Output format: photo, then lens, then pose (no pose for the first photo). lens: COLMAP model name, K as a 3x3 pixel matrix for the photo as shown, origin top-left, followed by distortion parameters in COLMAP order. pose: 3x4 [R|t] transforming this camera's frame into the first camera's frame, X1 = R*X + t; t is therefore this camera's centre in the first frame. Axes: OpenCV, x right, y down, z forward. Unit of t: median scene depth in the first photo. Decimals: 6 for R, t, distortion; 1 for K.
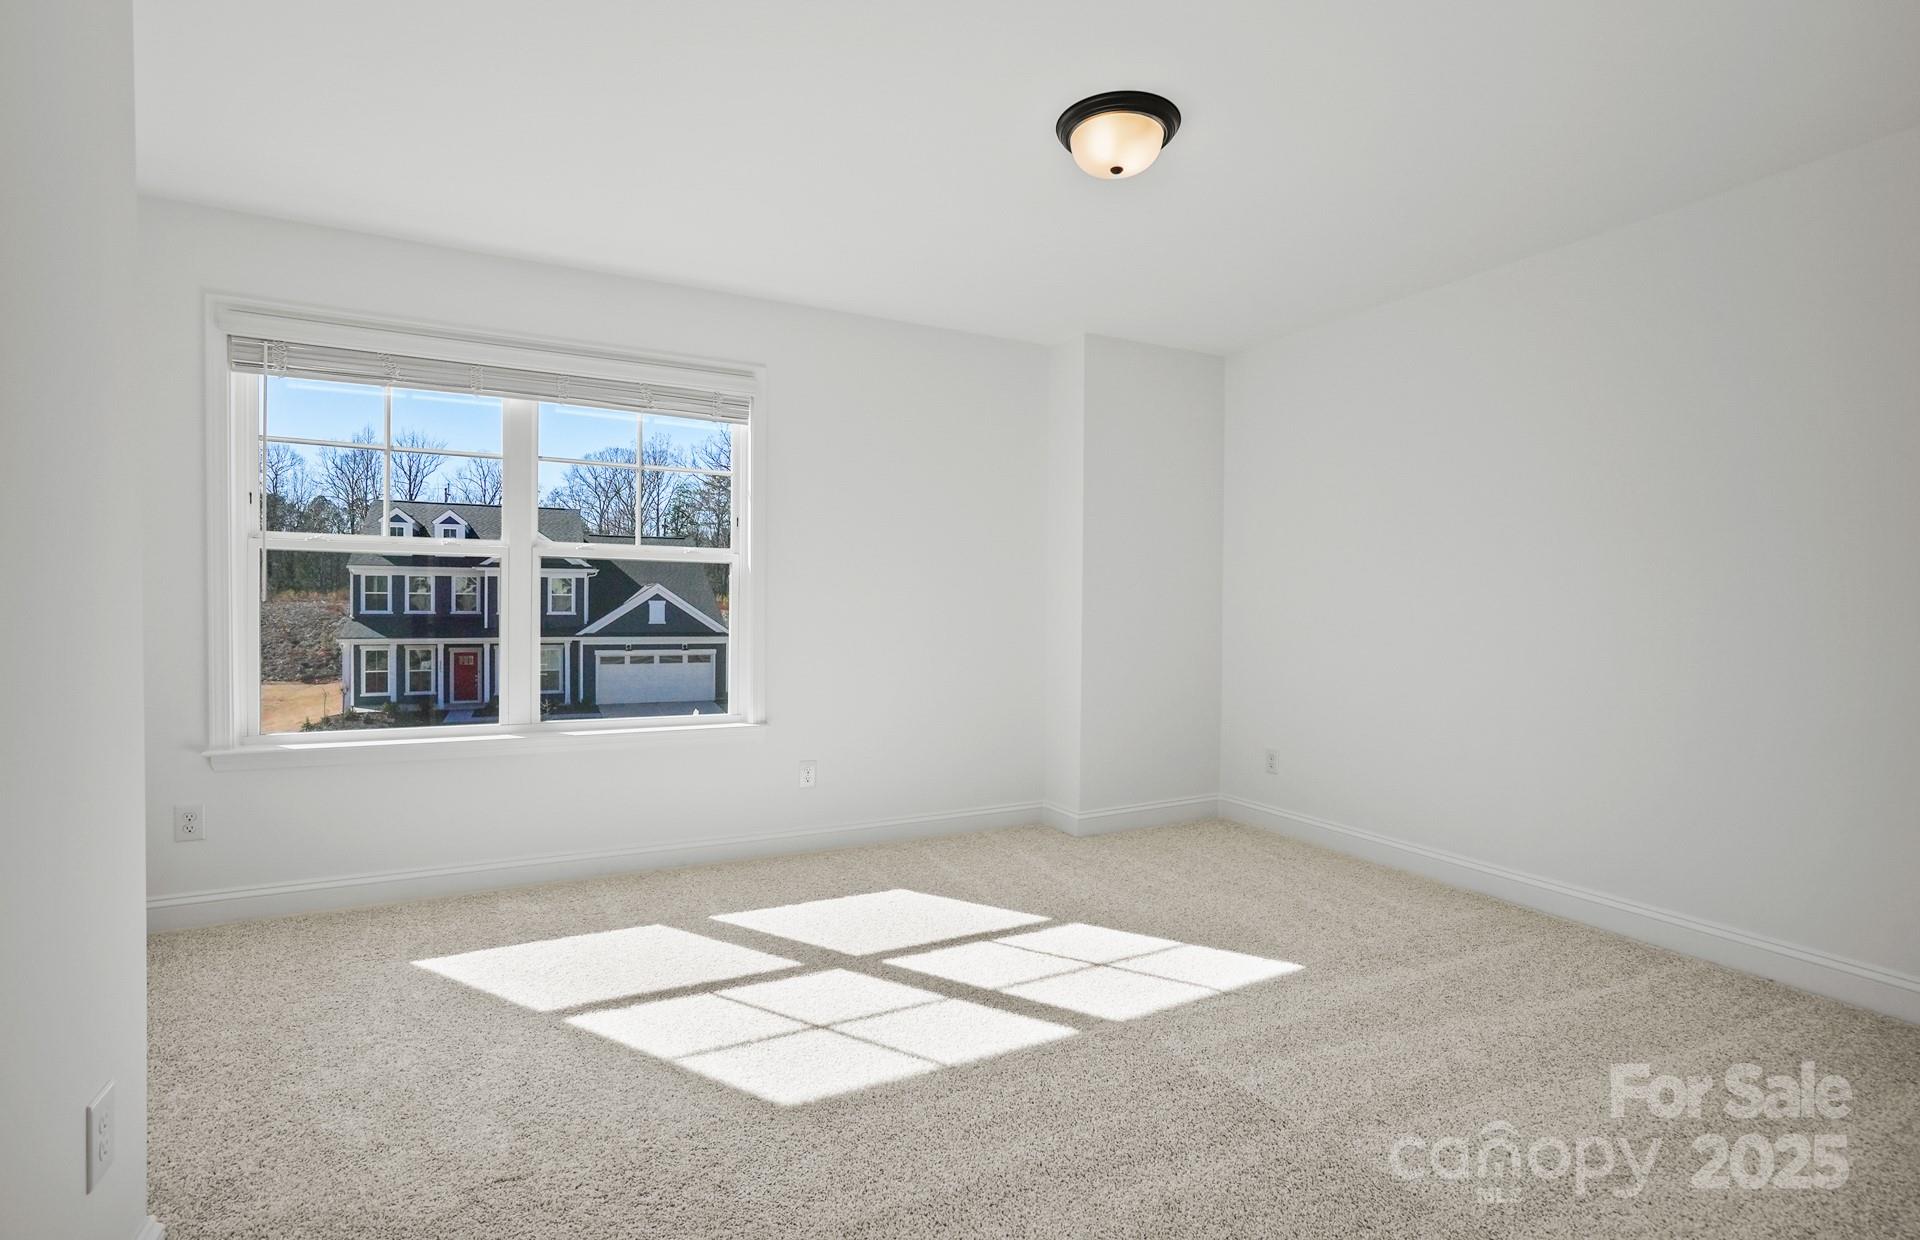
lens RADIAL K [[865.6, 0, 960.0], [0, 865.6, 620.0], [0, 0, 1]] dist [0.001552, 0.000174]
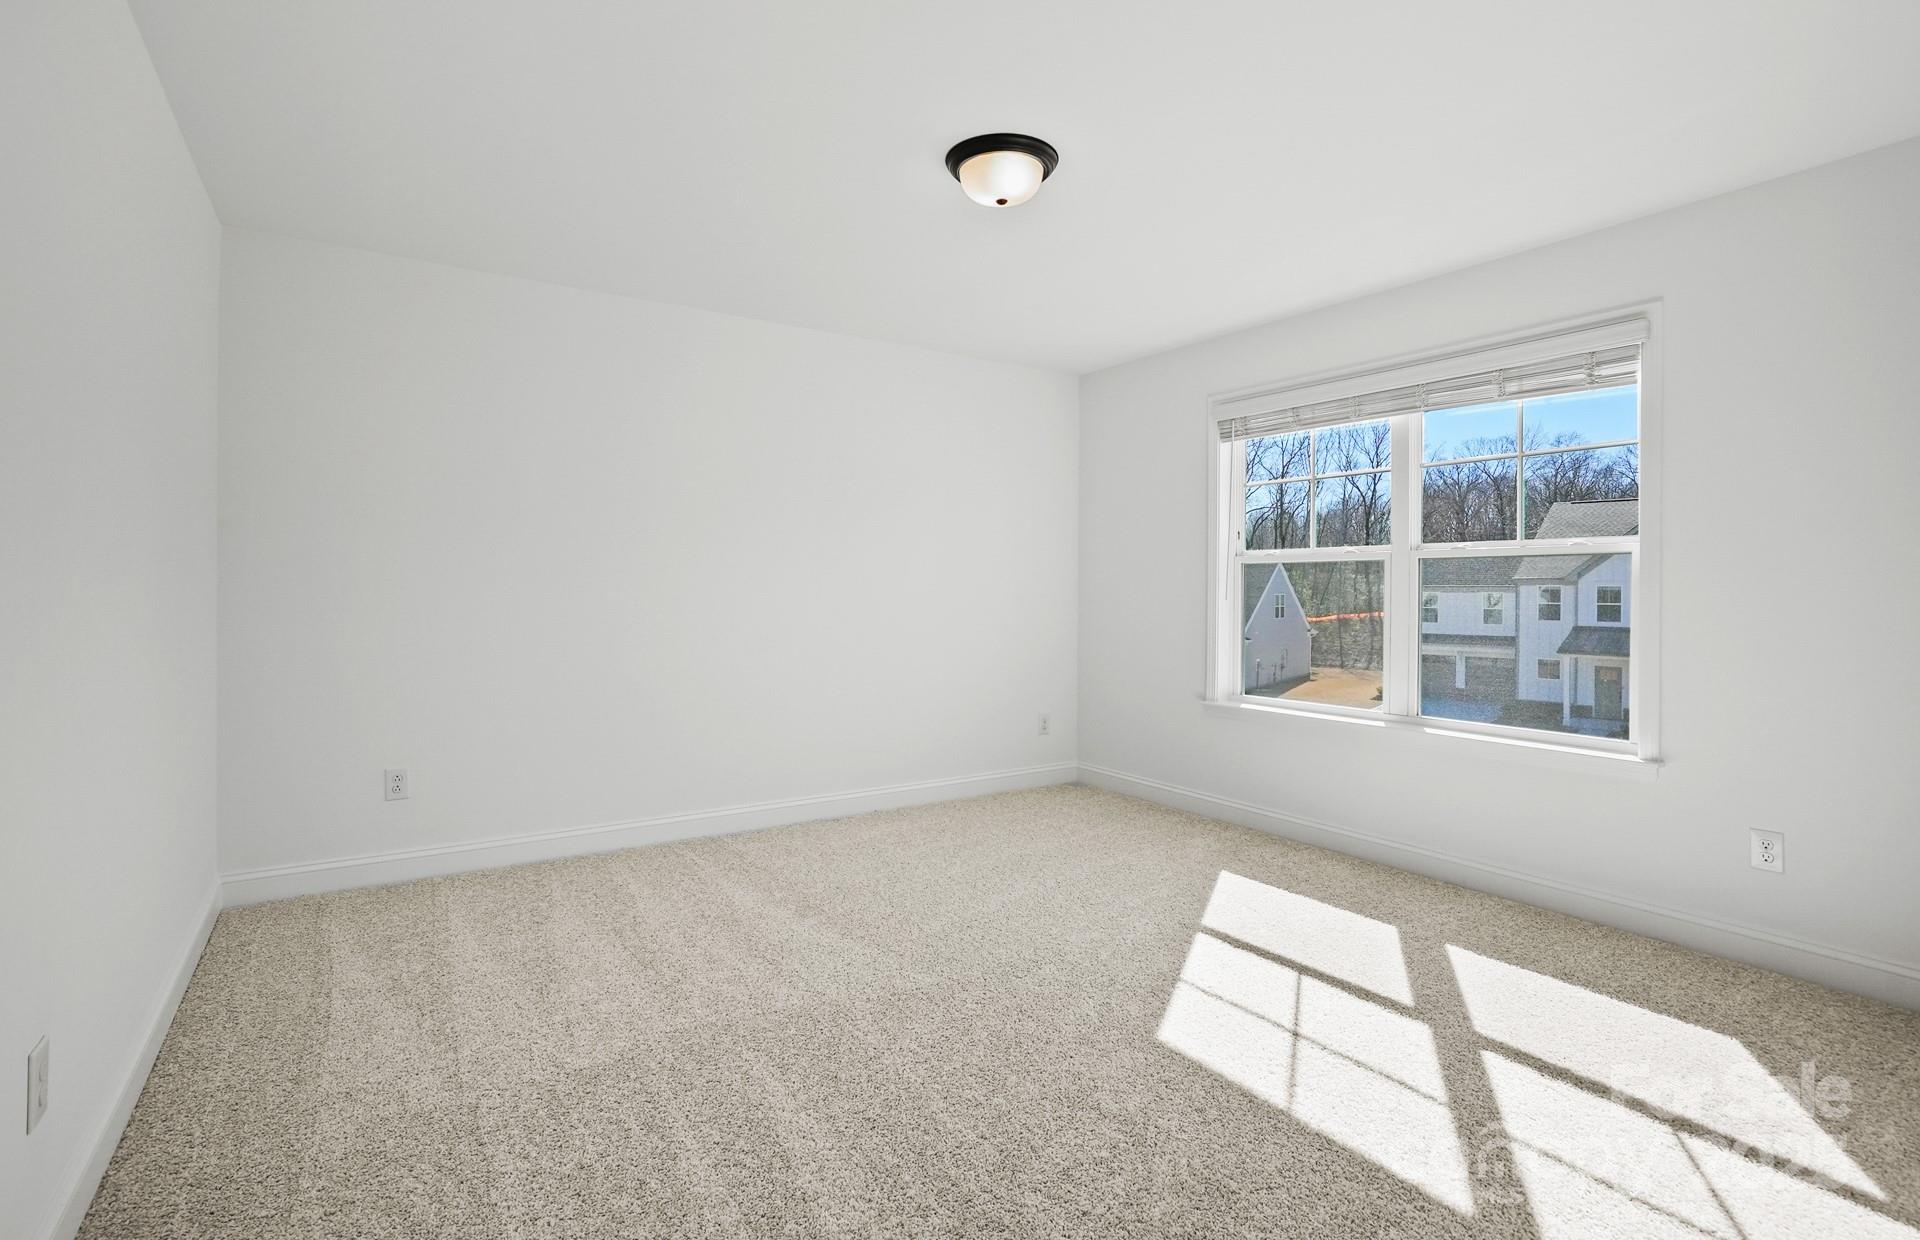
lens RADIAL K [[901.0, 0, 948.2], [0, 901.0, 592.0], [0, 0, 1]] dist [-0.055355, 0.028772]
pose [[0.129315, -0.007856, -0.991572, 0.589718], [-0.026518, 0.999584, -0.011378, -0.007058], [0.991249, 0.027766, 0.129052, 0.346500]]
